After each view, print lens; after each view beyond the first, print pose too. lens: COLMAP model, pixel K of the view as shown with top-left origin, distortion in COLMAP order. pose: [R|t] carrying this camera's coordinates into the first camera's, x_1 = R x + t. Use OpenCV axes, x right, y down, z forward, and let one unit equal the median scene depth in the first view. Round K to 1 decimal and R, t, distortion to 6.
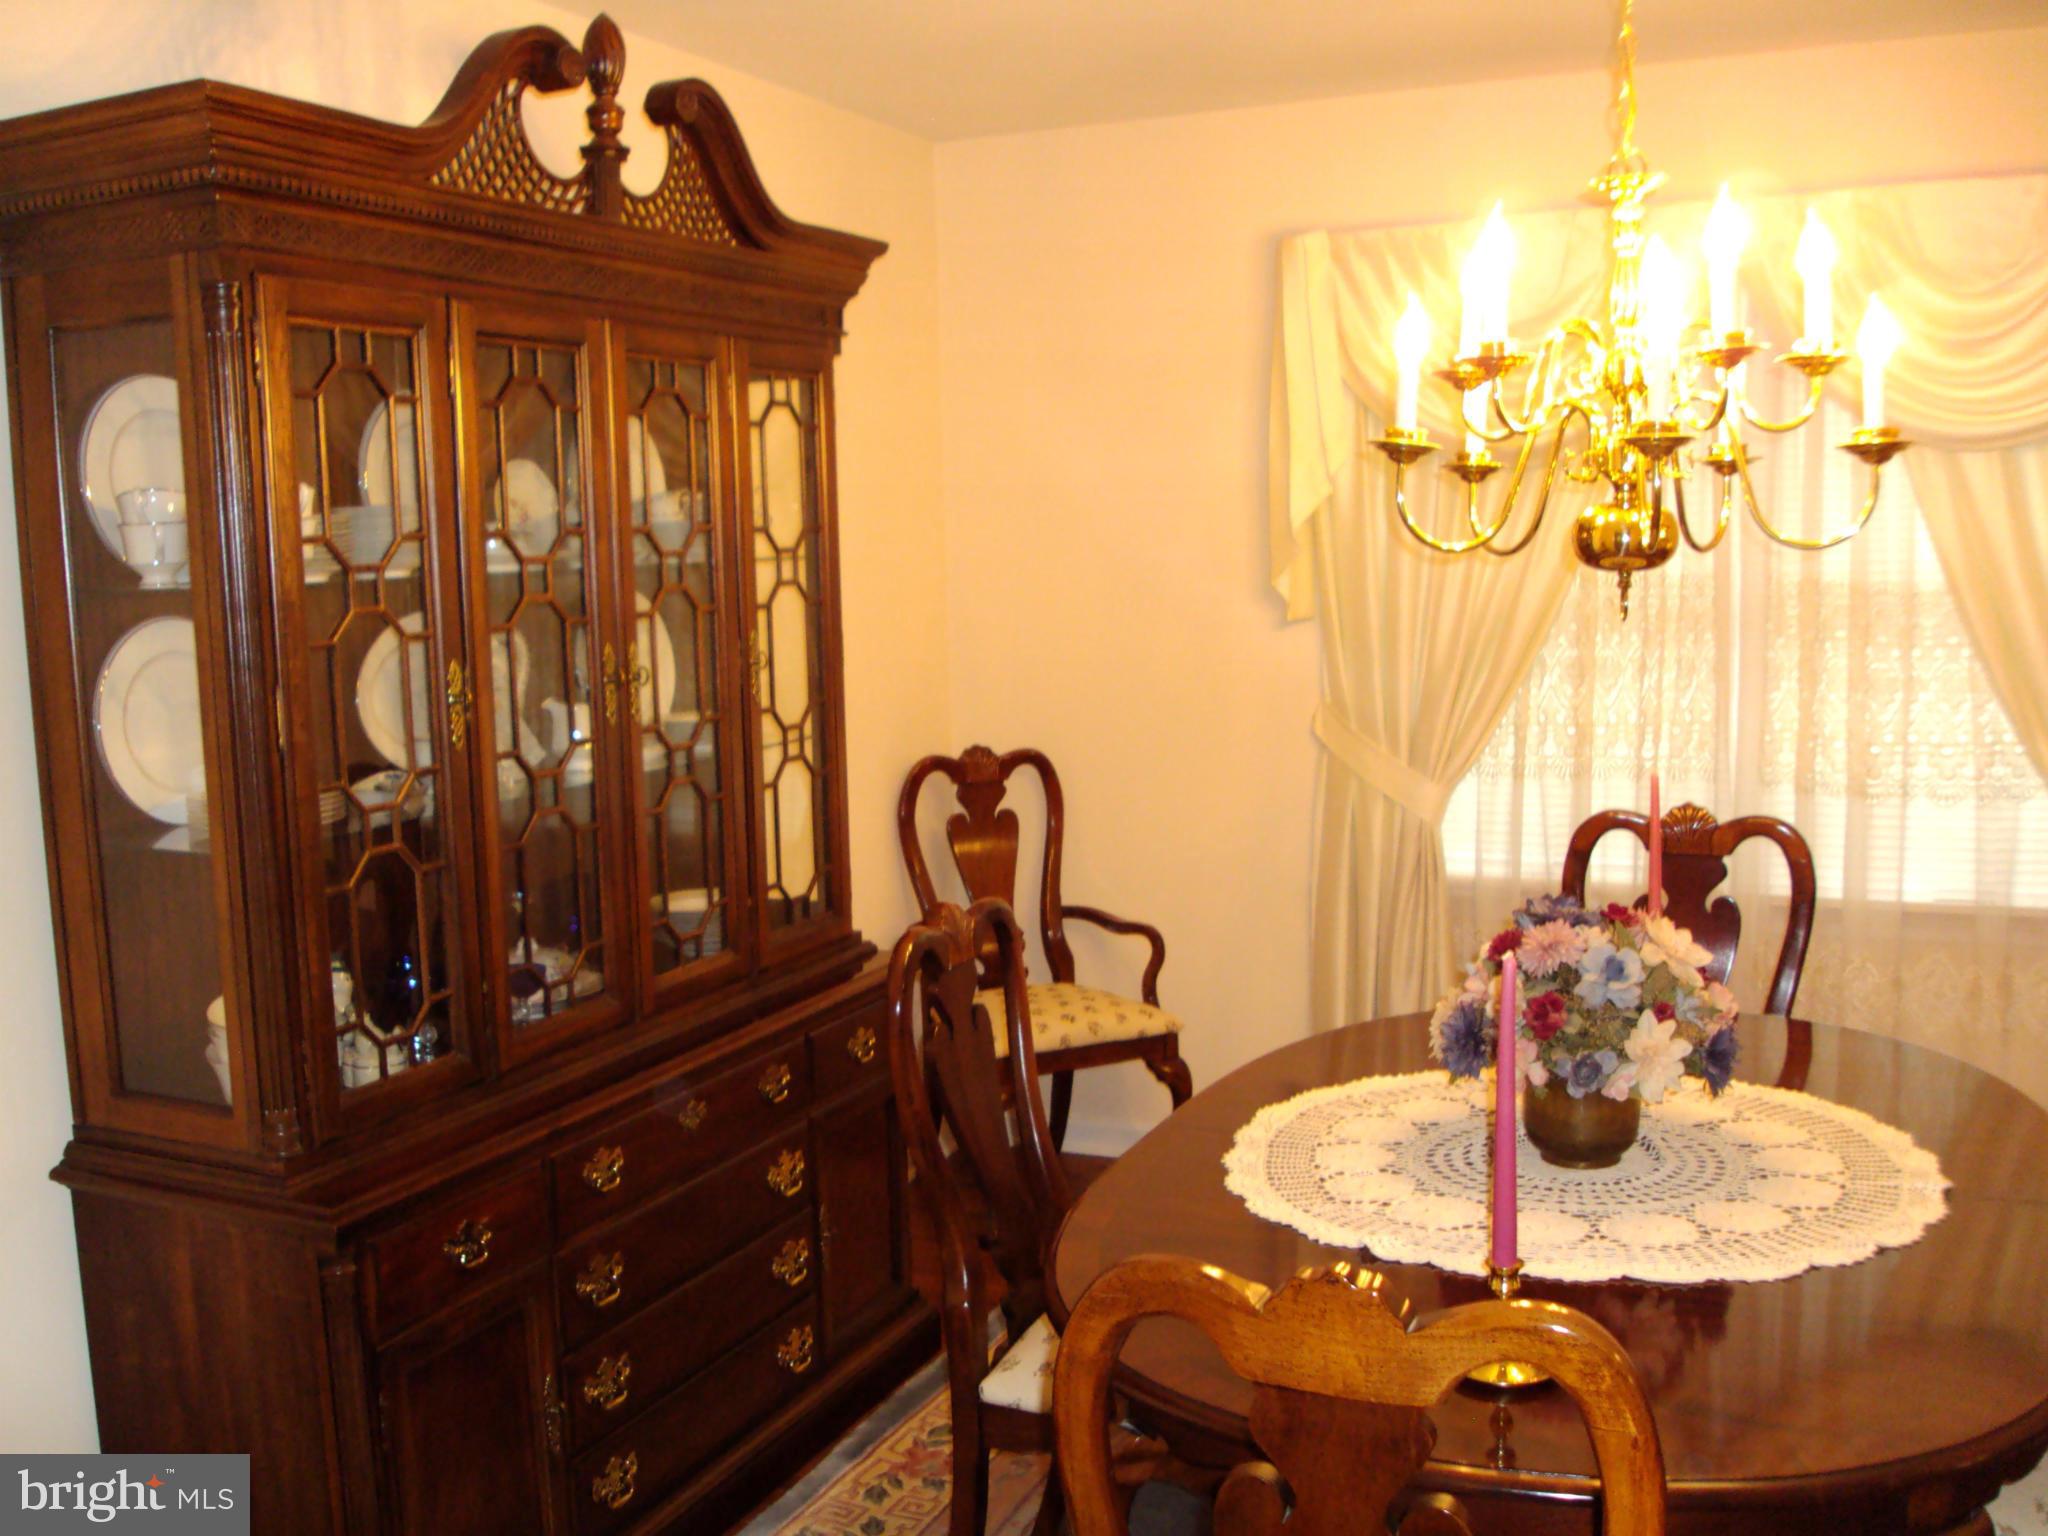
lens RADIAL K [[1989.6, 0, 933.3], [0, 1989.6, 830.4], [0, 0, 1]] dist [-0.125360, 0.083900]
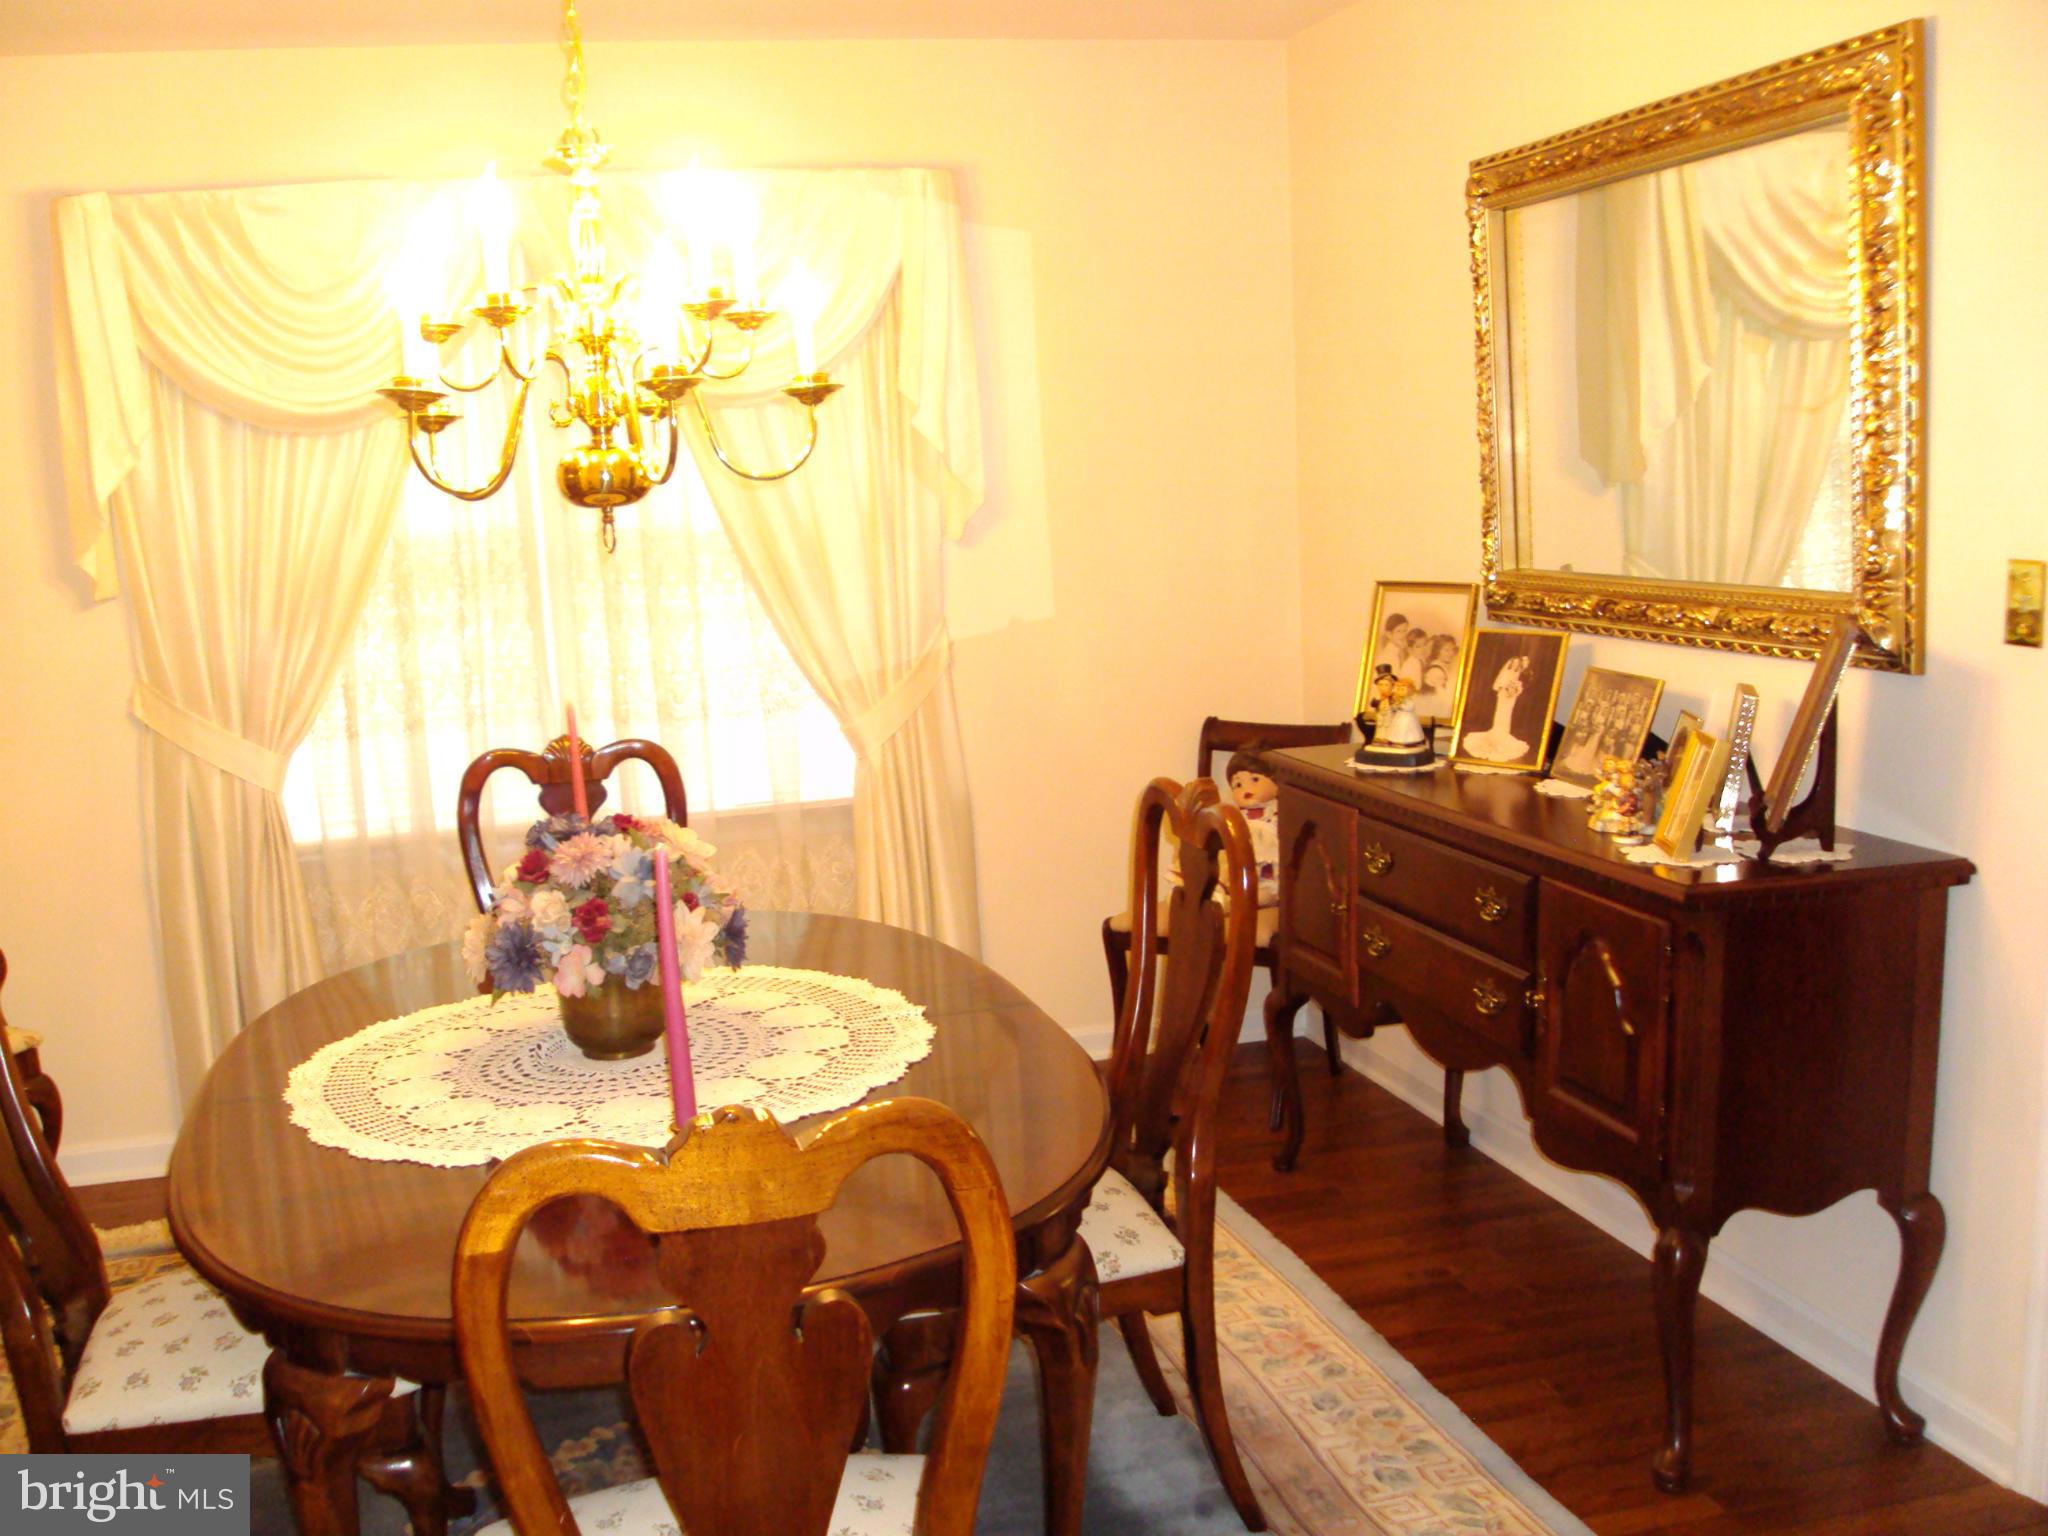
lens RADIAL K [[1970.6, 0, 1021.8], [0, 1970.6, 844.3], [0, 0, 1]] dist [-0.127971, 0.024473]
pose [[0.755861, -0.131169, 0.641459, -0.191194], [0.119181, 0.990923, 0.062193, 0.013430], [-0.643794, 0.029440, 0.764632, 0.023513]]
